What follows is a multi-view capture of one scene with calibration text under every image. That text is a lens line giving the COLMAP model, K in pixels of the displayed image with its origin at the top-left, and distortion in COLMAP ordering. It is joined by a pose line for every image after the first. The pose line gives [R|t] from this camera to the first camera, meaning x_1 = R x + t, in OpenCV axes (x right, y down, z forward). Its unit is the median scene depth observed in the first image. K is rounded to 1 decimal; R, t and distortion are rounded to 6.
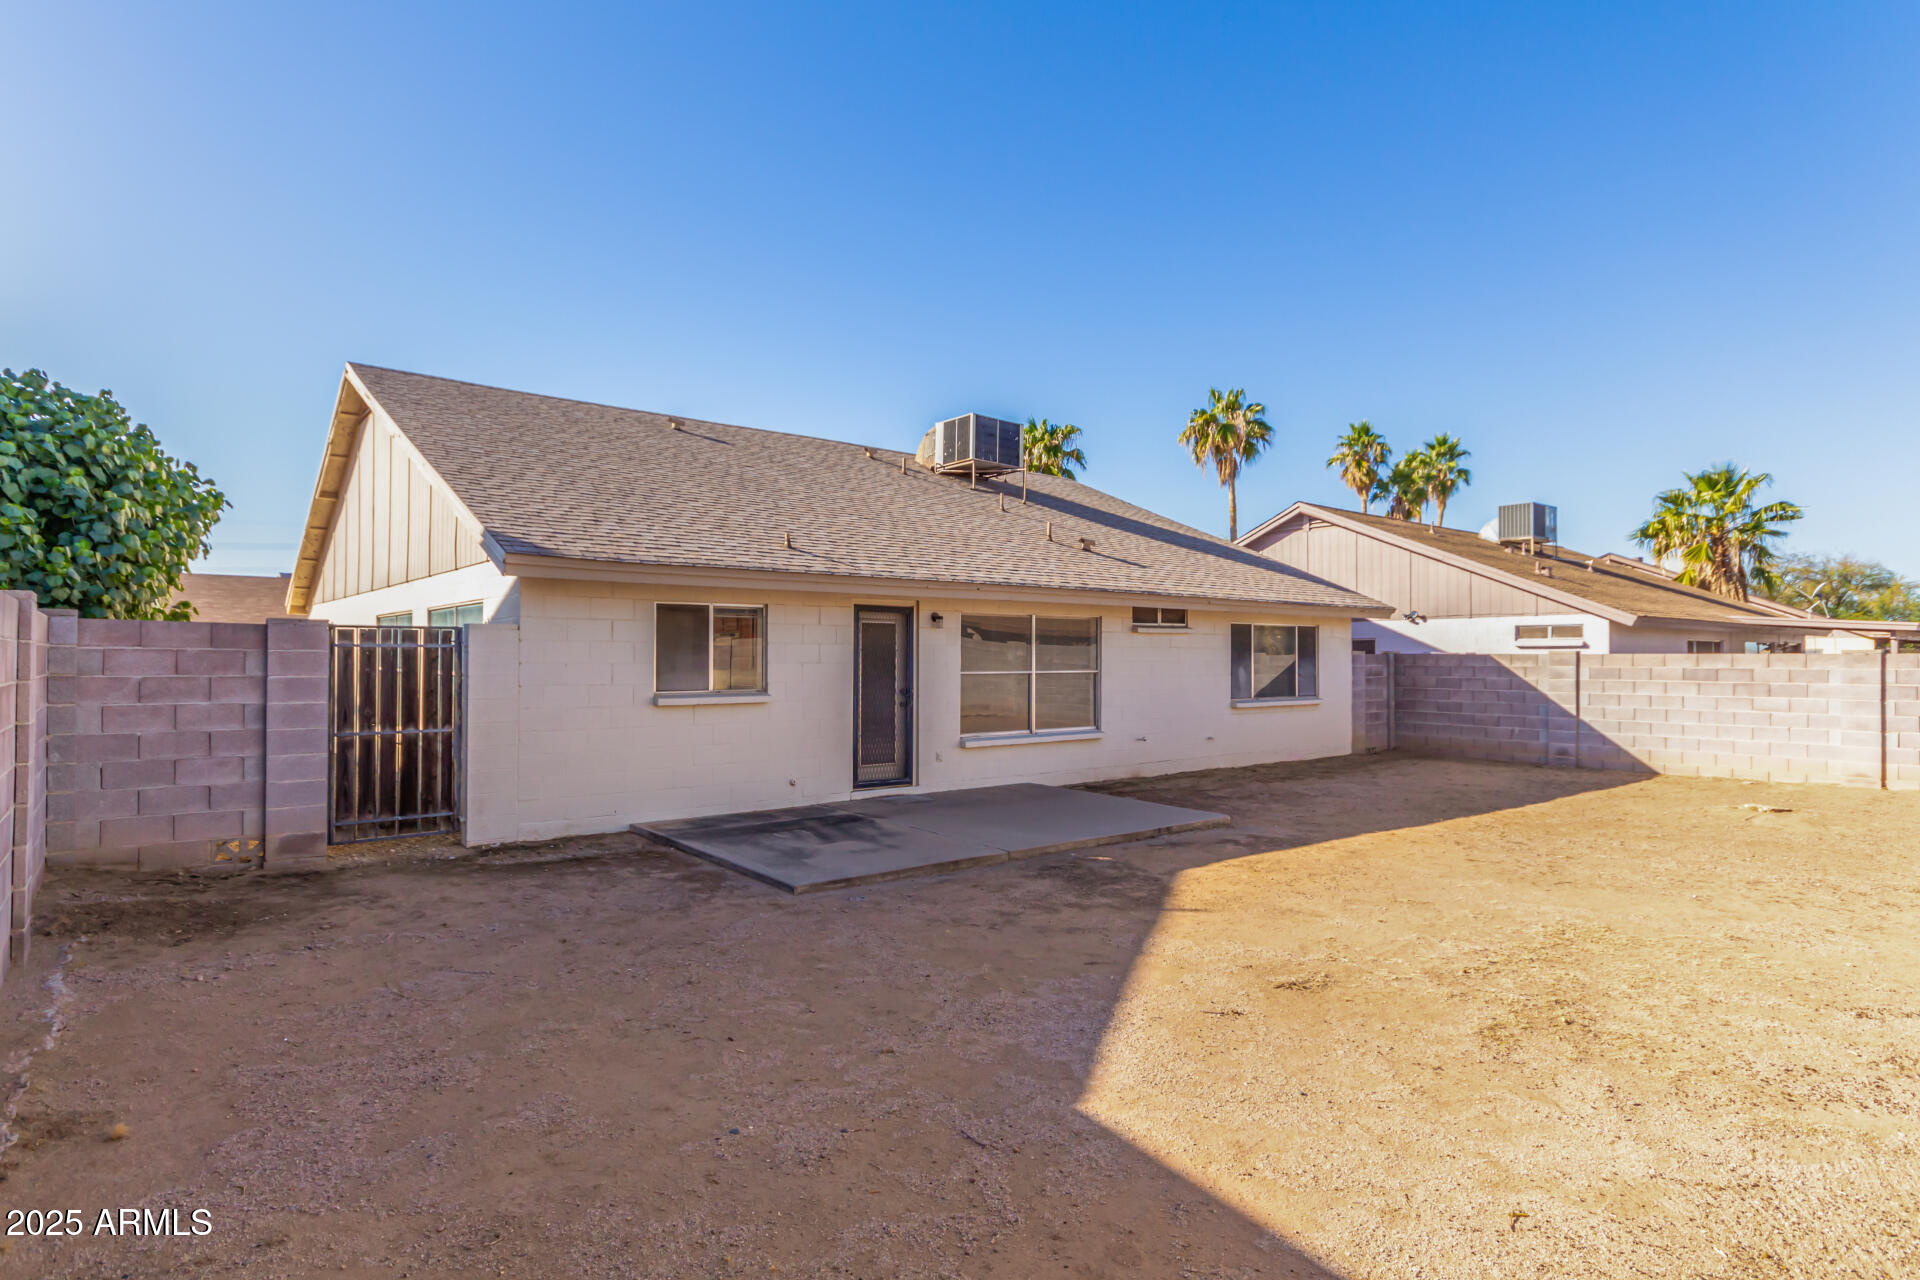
lens RADIAL K [[1011.9, 0, 936.6], [0, 1011.9, 641.7], [0, 0, 1]] dist [-0.001050, -0.000289]
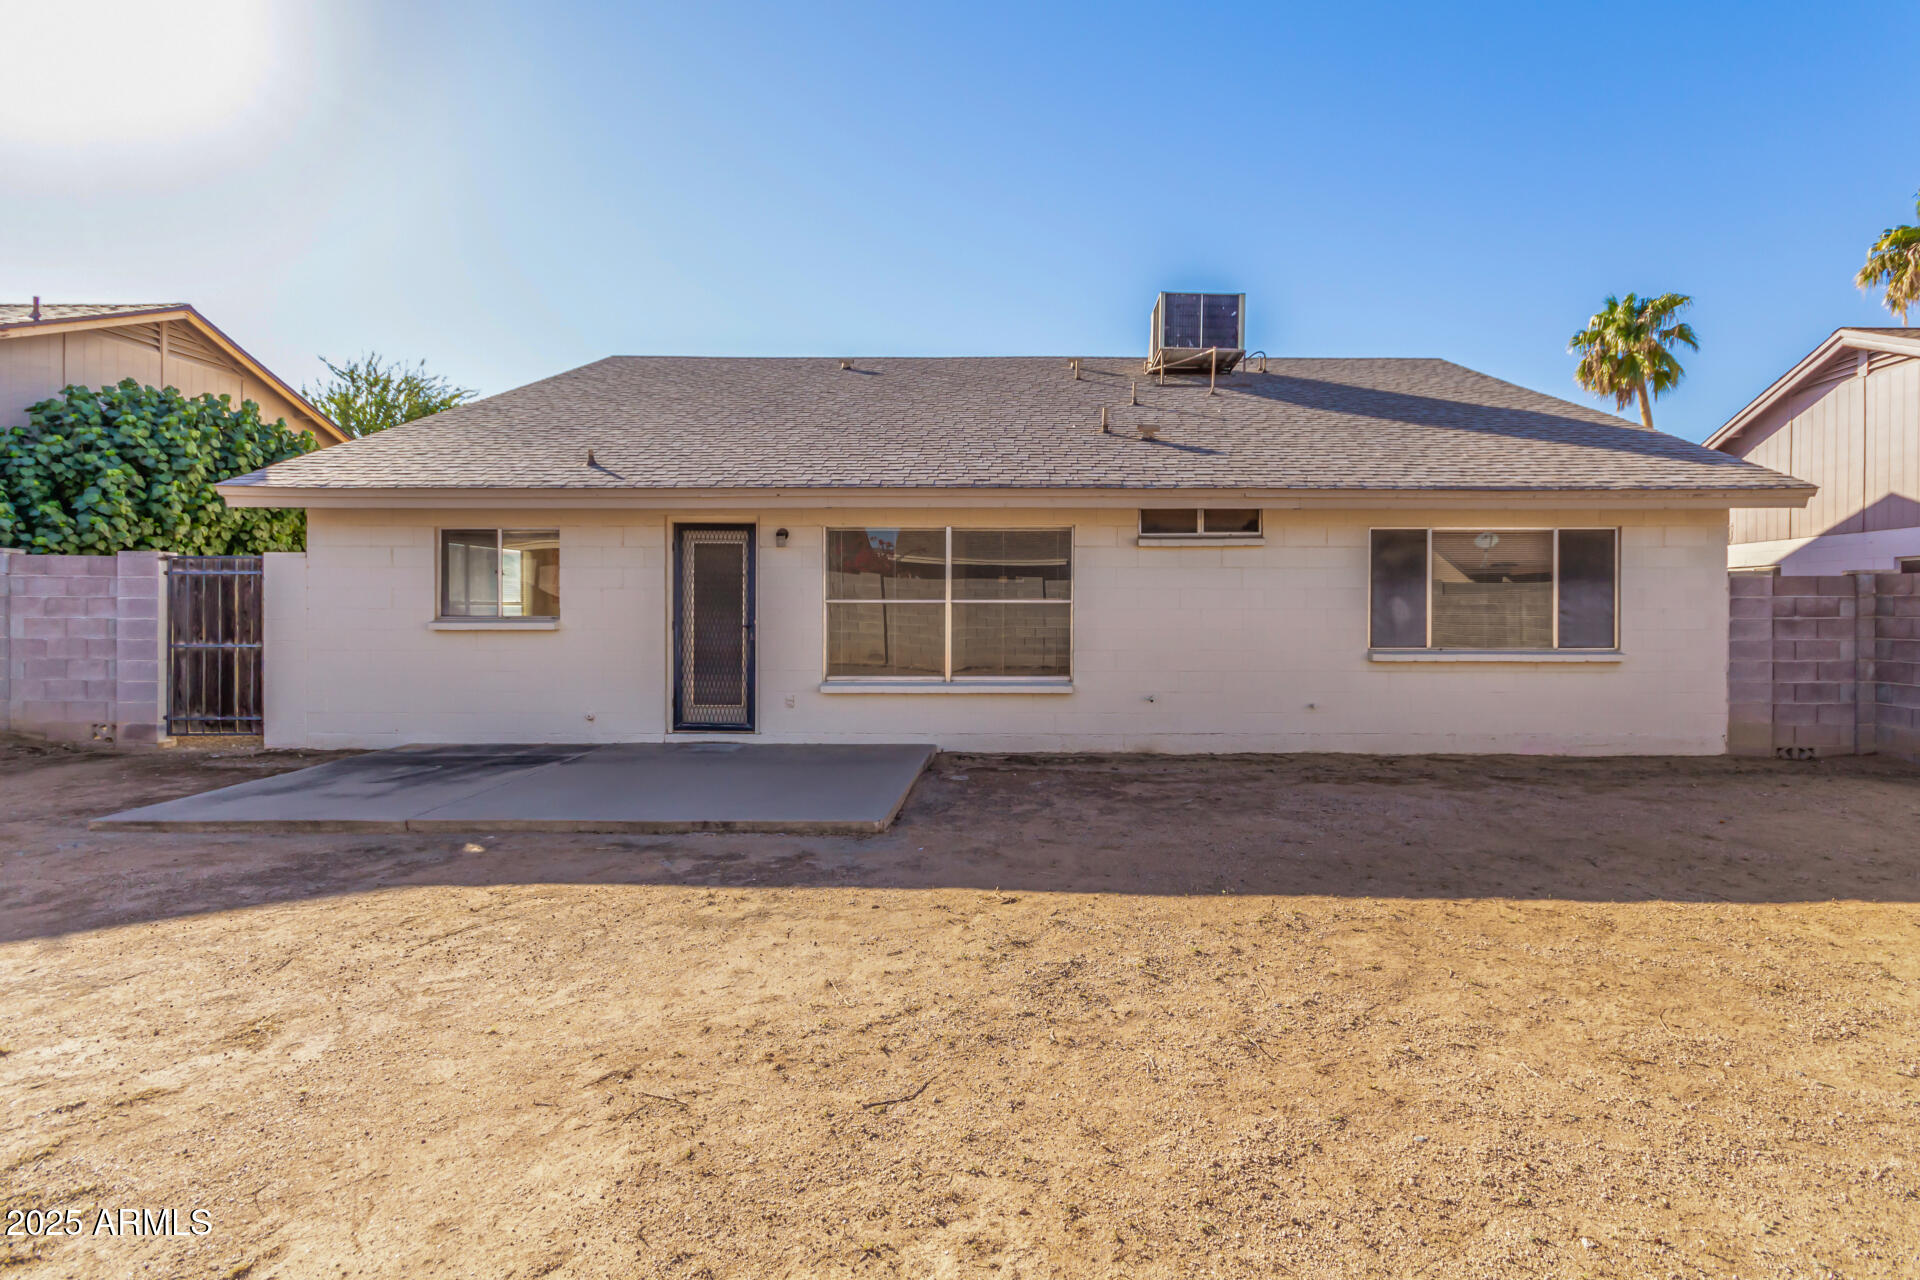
lens RADIAL K [[917.9, 0, 953.5], [0, 917.9, 604.3], [0, 0, 1]] dist [0.002263, 0.000233]
pose [[0.780444, -0.002246, -0.625221, 0.583612], [0.009763, 0.999915, 0.008594, 0.028864], [0.625149, -0.012812, 0.780400, 0.501642]]
